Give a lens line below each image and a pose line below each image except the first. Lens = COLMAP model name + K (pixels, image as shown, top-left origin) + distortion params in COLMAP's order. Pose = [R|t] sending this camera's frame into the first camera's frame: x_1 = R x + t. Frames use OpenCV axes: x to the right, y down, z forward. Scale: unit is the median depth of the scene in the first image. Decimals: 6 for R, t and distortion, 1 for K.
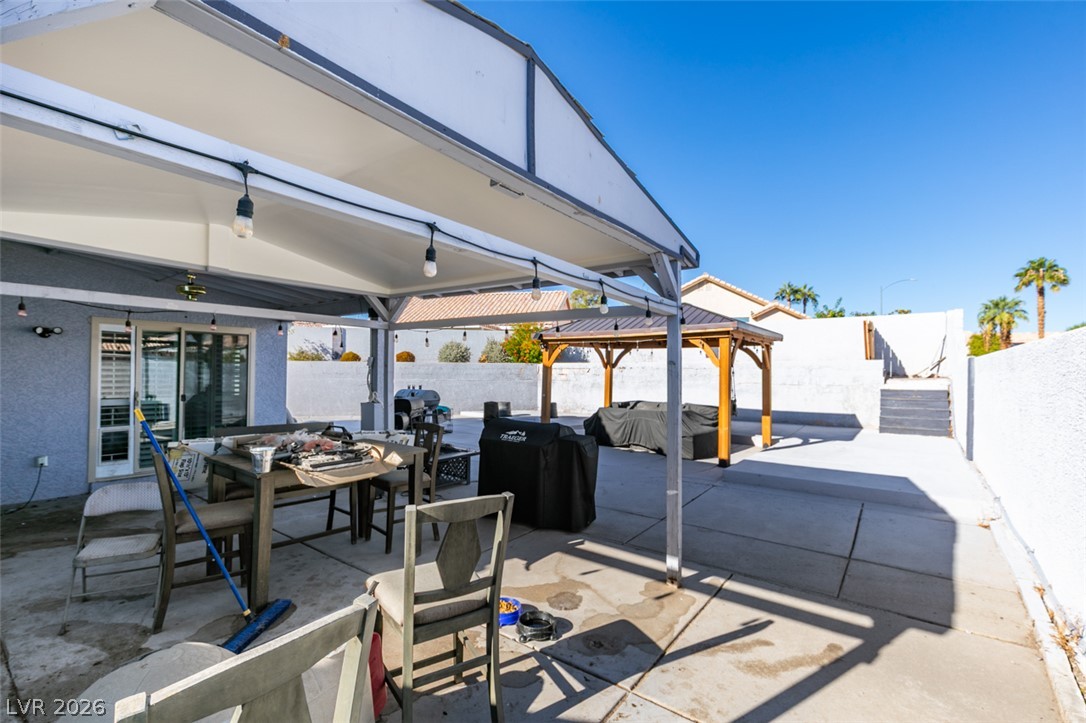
lens RADIAL K [[483.0, 0, 542.1], [0, 483.0, 367.1], [0, 0, 1]] dist [0.012003, -0.000120]
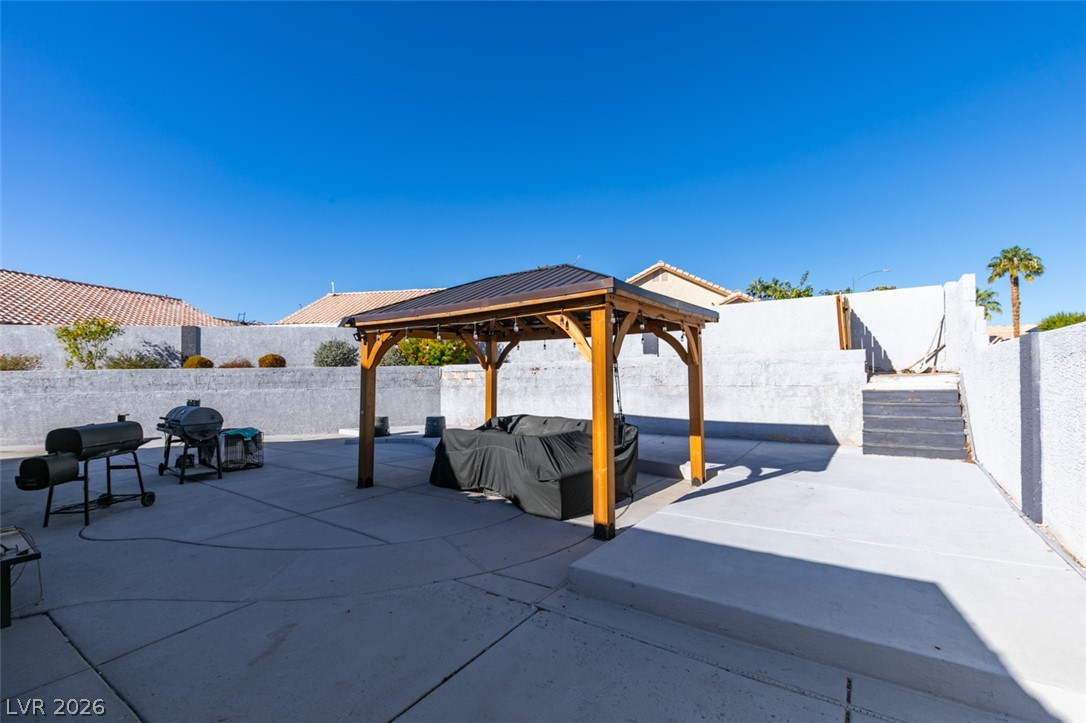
lens RADIAL K [[483.0, 0, 537.9], [0, 483.0, 366.8], [0, 0, 1]] dist [0.012003, -0.000120]
pose [[0.999254, -0.021116, 0.032333, 0.189335], [0.021421, 0.999729, -0.009107, 0.007075], [-0.032132, 0.009793, 0.999436, 0.288649]]
